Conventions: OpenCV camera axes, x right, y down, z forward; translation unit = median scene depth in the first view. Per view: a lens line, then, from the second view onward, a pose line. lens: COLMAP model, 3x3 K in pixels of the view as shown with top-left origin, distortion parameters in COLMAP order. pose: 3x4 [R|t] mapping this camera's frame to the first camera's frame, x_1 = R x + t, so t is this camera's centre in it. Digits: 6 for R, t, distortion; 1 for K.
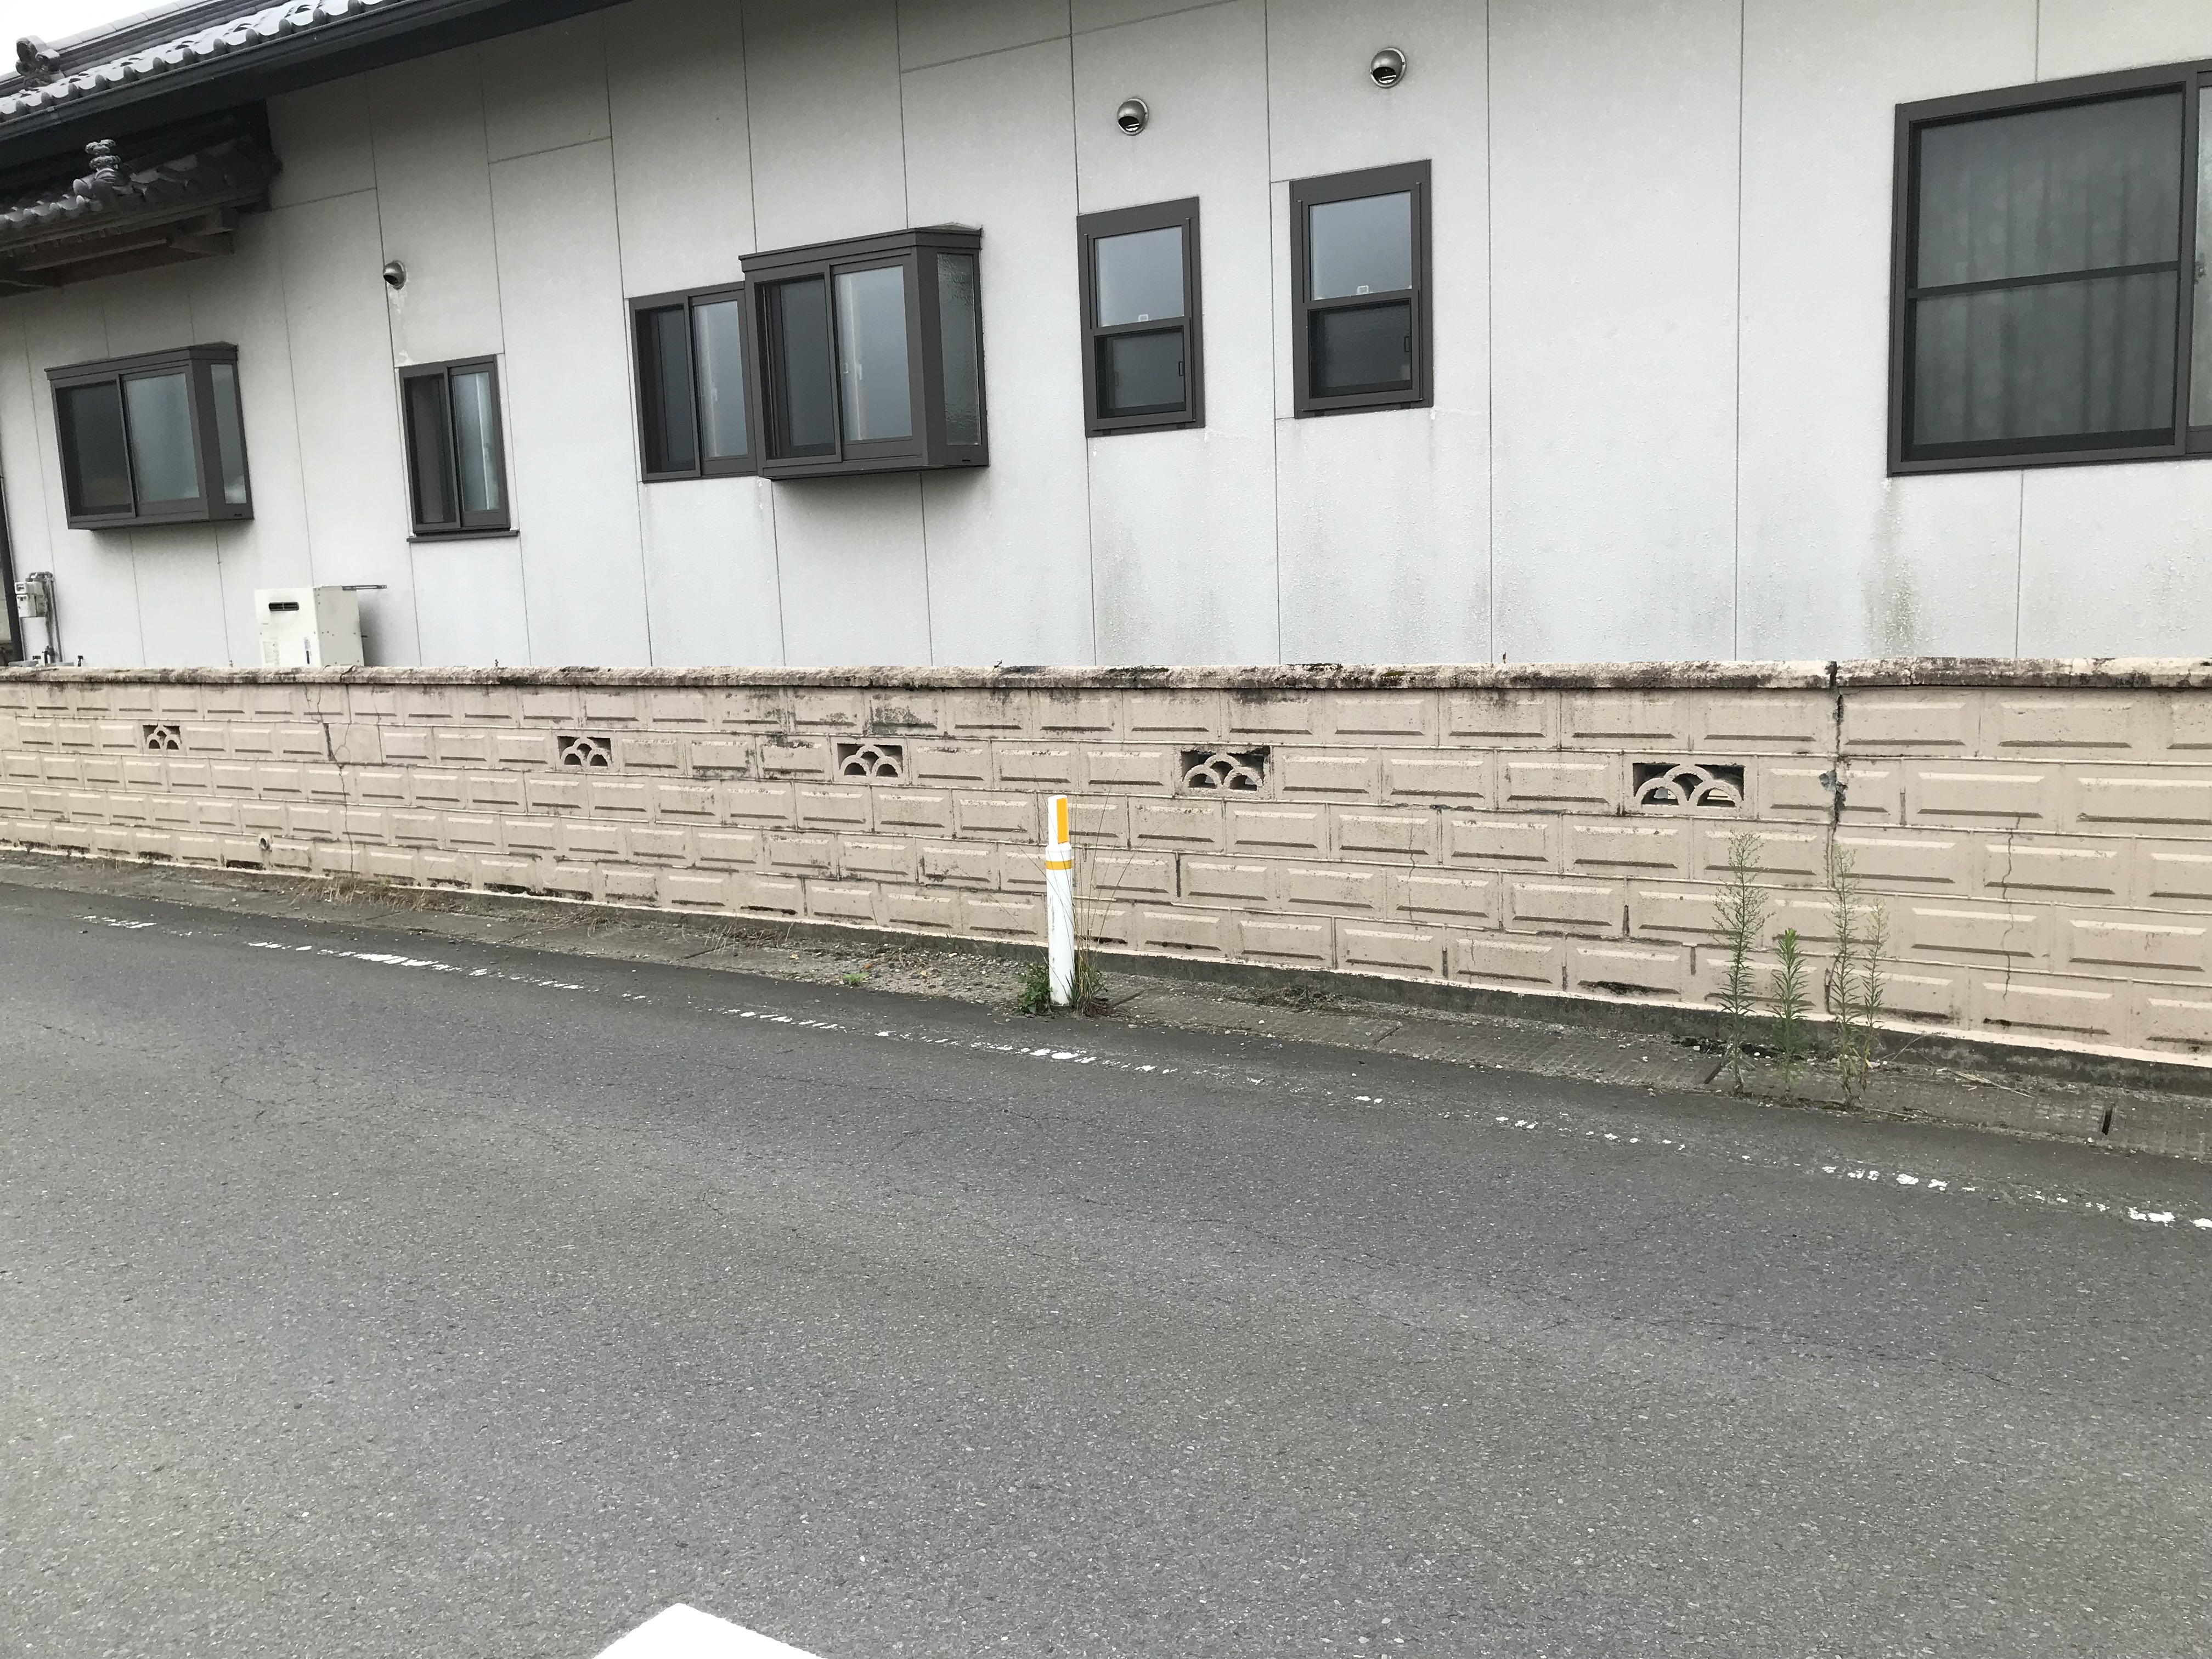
lens RADIAL K [[1815.3, 0, 966.8], [0, 1815.3, 798.6], [0, 0, 1]] dist [0.029046, -0.007564]
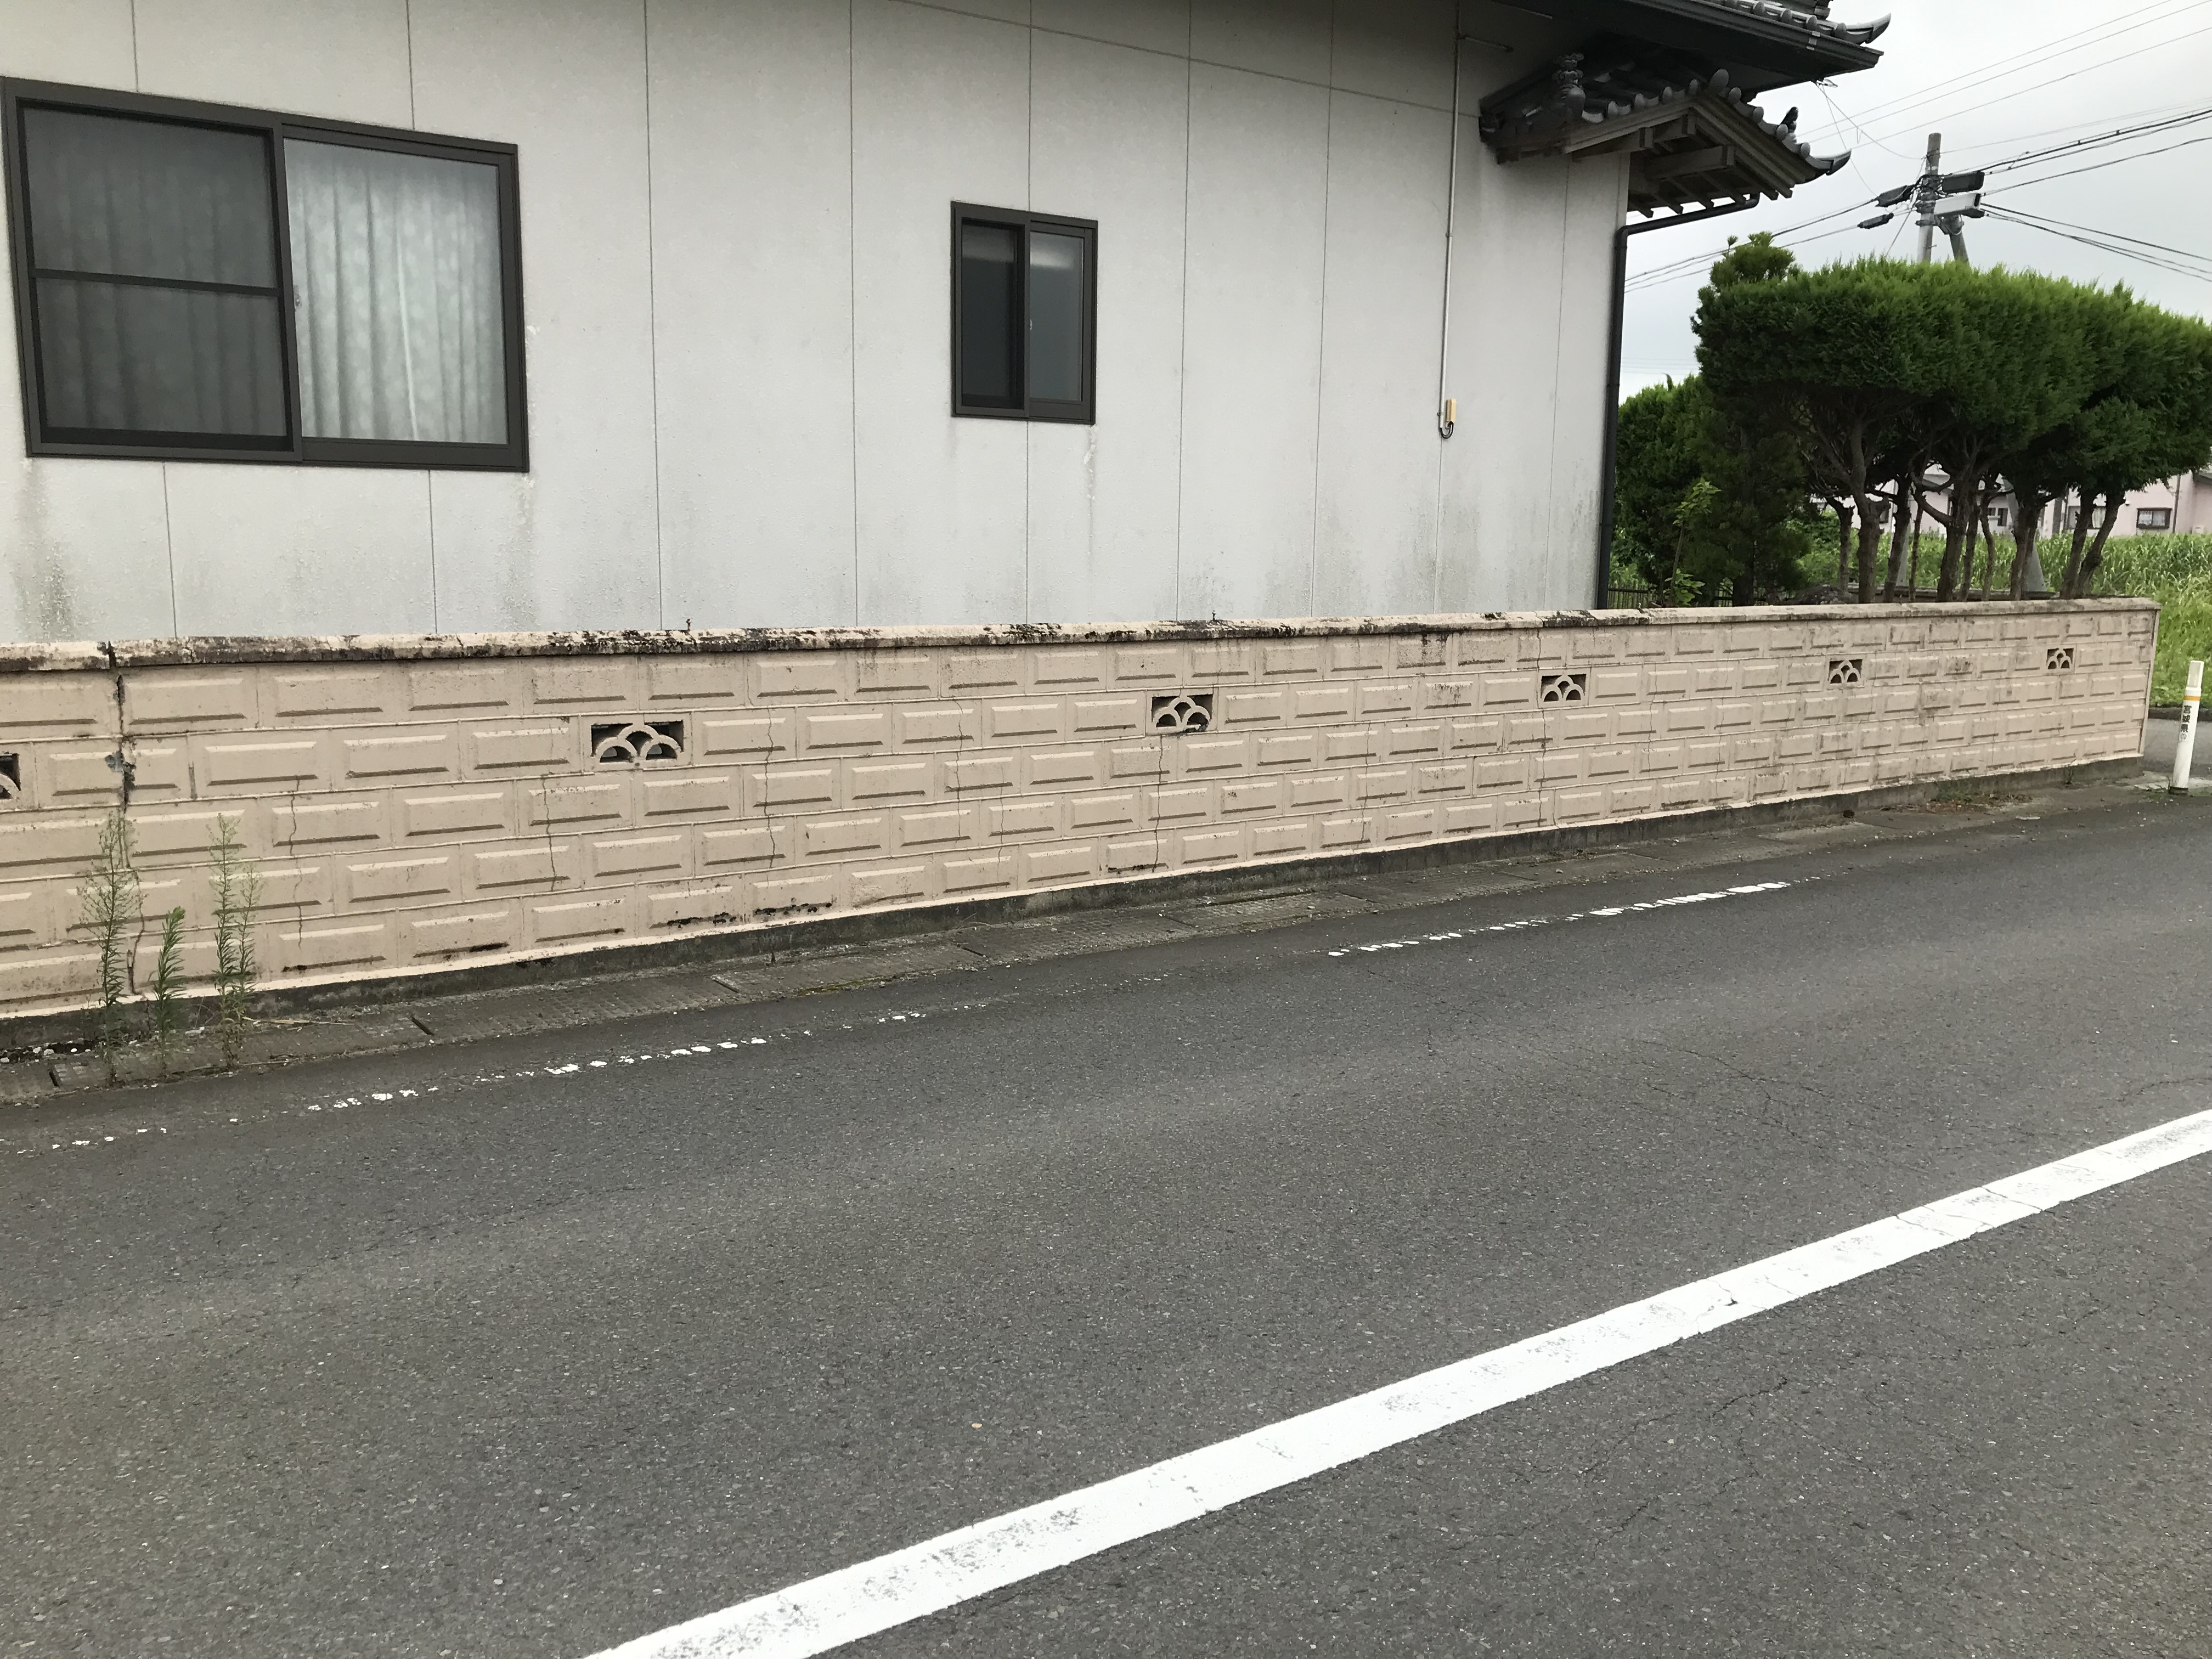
lens RADIAL K [[1815.3, 0, 1006.2], [0, 1815.3, 810.1], [0, 0, 1]] dist [0.029046, -0.007564]
pose [[0.393451, -0.099862, 0.913906, -0.304151], [0.088365, 0.993588, 0.070526, -0.013526], [-0.915089, 0.053009, 0.399753, 0.195964]]
